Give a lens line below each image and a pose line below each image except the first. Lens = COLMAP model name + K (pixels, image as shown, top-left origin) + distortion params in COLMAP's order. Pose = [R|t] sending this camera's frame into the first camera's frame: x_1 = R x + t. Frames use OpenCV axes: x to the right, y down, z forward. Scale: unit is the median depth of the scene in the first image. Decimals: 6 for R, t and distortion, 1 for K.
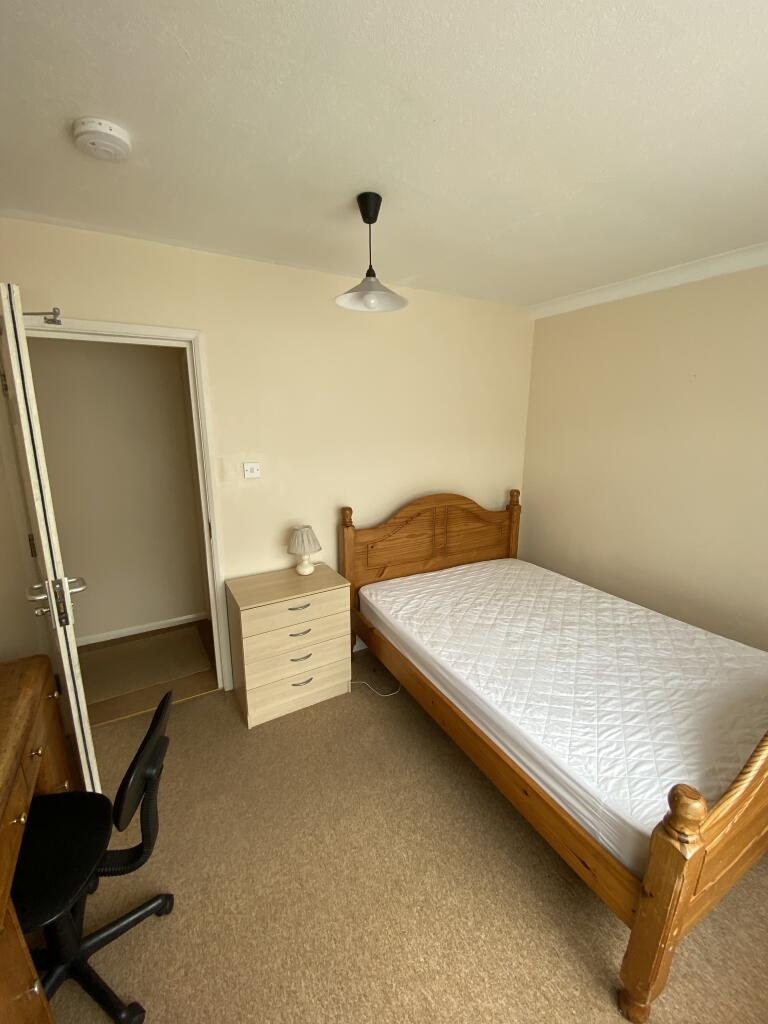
lens RADIAL K [[418.4, 0, 384.0], [0, 418.4, 512.0], [0, 0, 1]] dist [-0.001256, -0.000697]
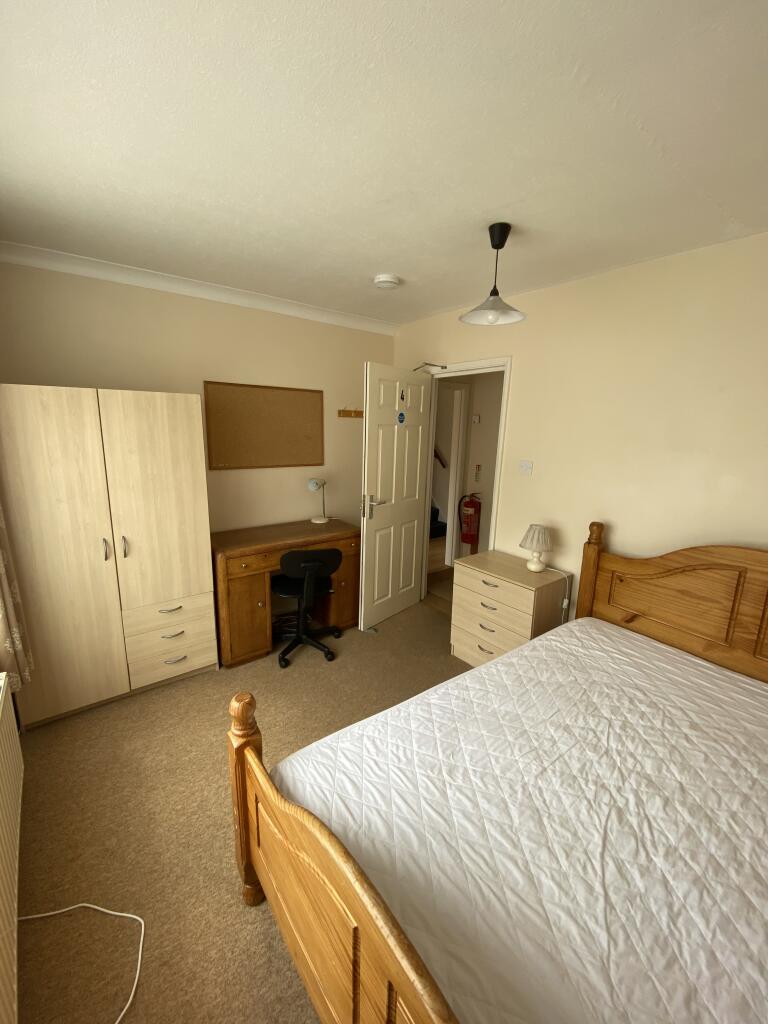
lens RADIAL K [[418.4, 0, 384.0], [0, 418.4, 512.0], [0, 0, 1]] dist [-0.001256, -0.000697]
pose [[0.146416, 0.210281, -0.966615, 0.806107], [-0.247292, 0.953901, 0.170058, -0.085402], [0.957815, 0.214137, 0.191667, 0.437806]]
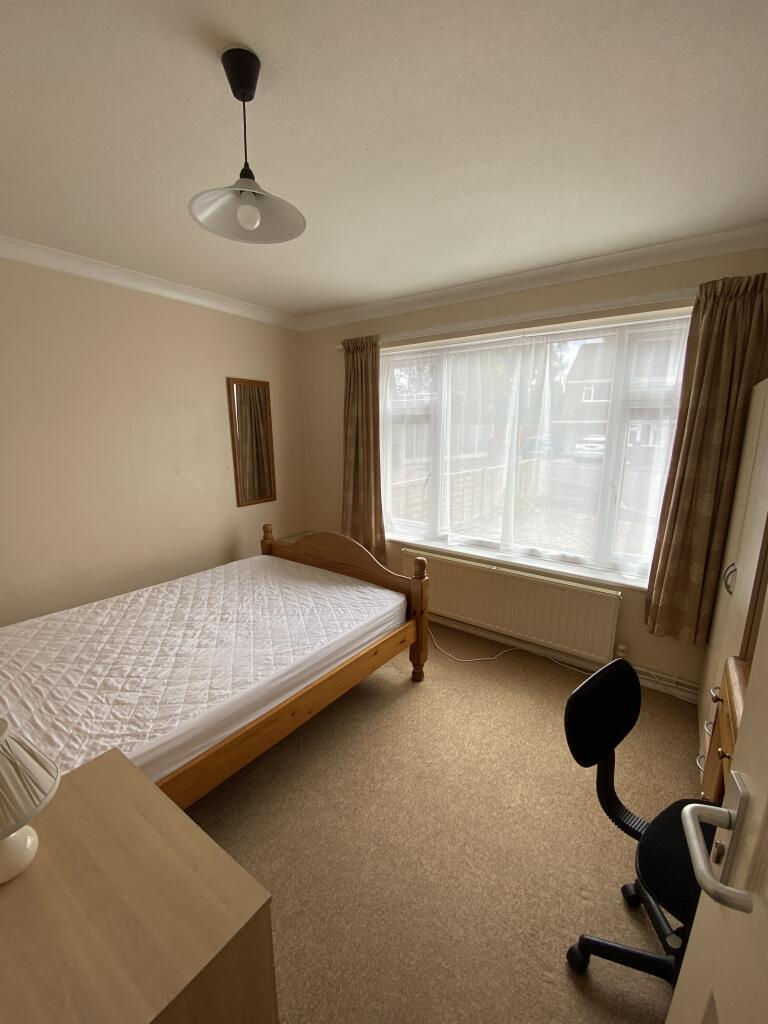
lens RADIAL K [[418.4, 0, 384.0], [0, 418.4, 512.0], [0, 0, 1]] dist [-0.001256, -0.000697]
pose [[-0.434020, -0.176549, 0.883435, -0.579111], [0.184547, 0.942392, 0.278997, -0.147261], [-0.881799, 0.284126, -0.376435, 0.868273]]
